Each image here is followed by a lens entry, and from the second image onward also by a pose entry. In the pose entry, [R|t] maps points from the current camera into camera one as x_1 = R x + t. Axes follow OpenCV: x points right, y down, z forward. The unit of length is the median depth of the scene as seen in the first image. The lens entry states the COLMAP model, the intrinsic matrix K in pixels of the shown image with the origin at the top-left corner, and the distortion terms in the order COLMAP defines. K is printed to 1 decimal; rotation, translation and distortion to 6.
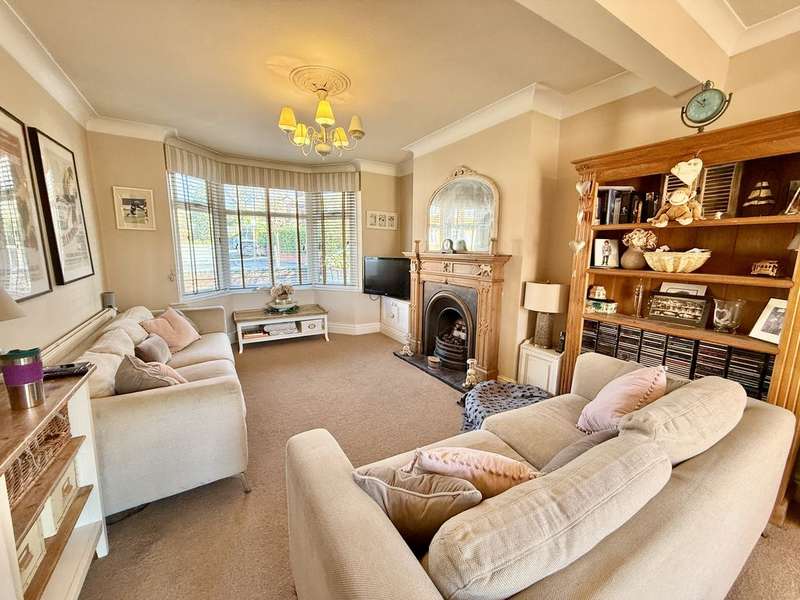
lens RADIAL K [[317.1, 0, 400.0], [0, 317.1, 300.0], [0, 0, 1]] dist [-0.000757, -0.000064]
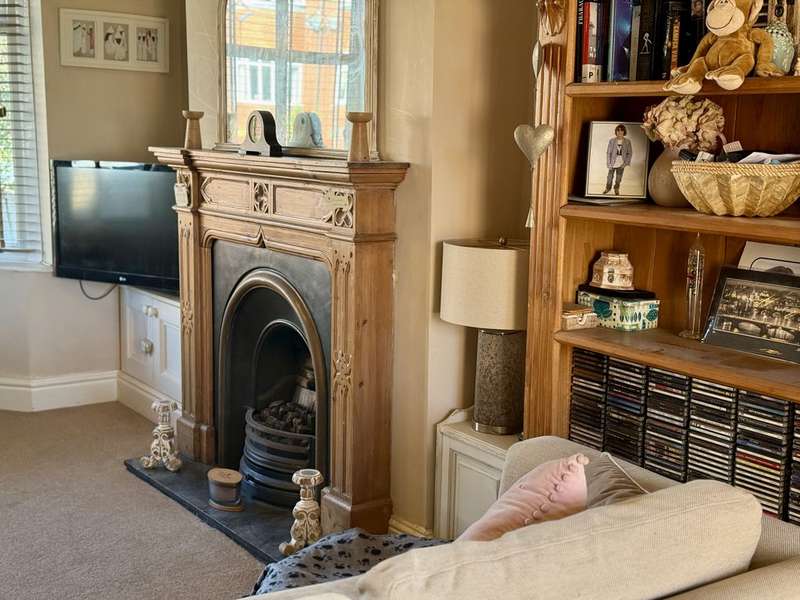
lens RADIAL K [[1119.0, 0, 400.0], [0, 1119.0, 300.0], [0, 0, 1]] dist [0.144022, 0.014867]
pose [[0.998859, -0.005376, 0.047452, 0.279640], [0.005406, 0.999985, -0.000501, 0.006871], [-0.047448, 0.000757, 0.998873, -0.208586]]
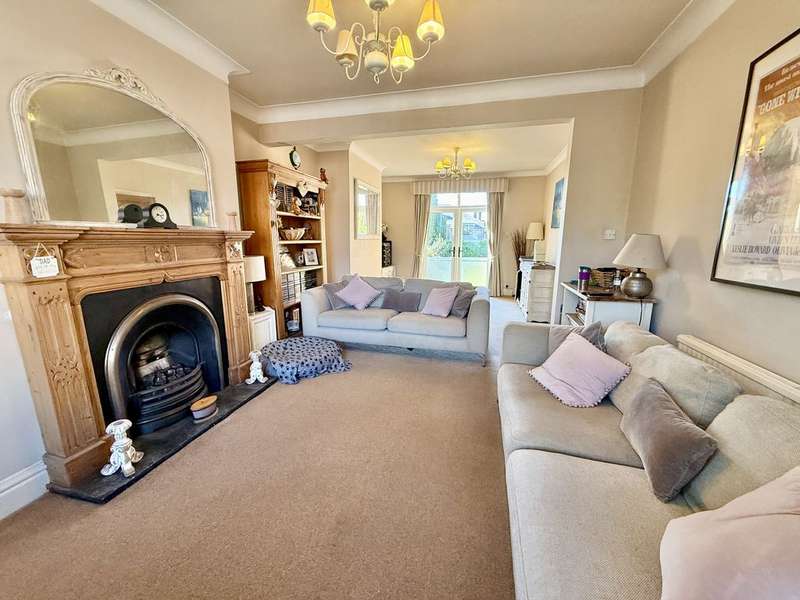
lens RADIAL K [[317.1, 0, 400.0], [0, 317.1, 300.0], [0, 0, 1]] dist [-0.000757, -0.000064]
pose [[-0.692992, -0.152589, 0.704613, -0.679637], [0.102606, 0.946522, 0.305890, -0.184127], [-0.713607, 0.284277, -0.640275, 1.285763]]
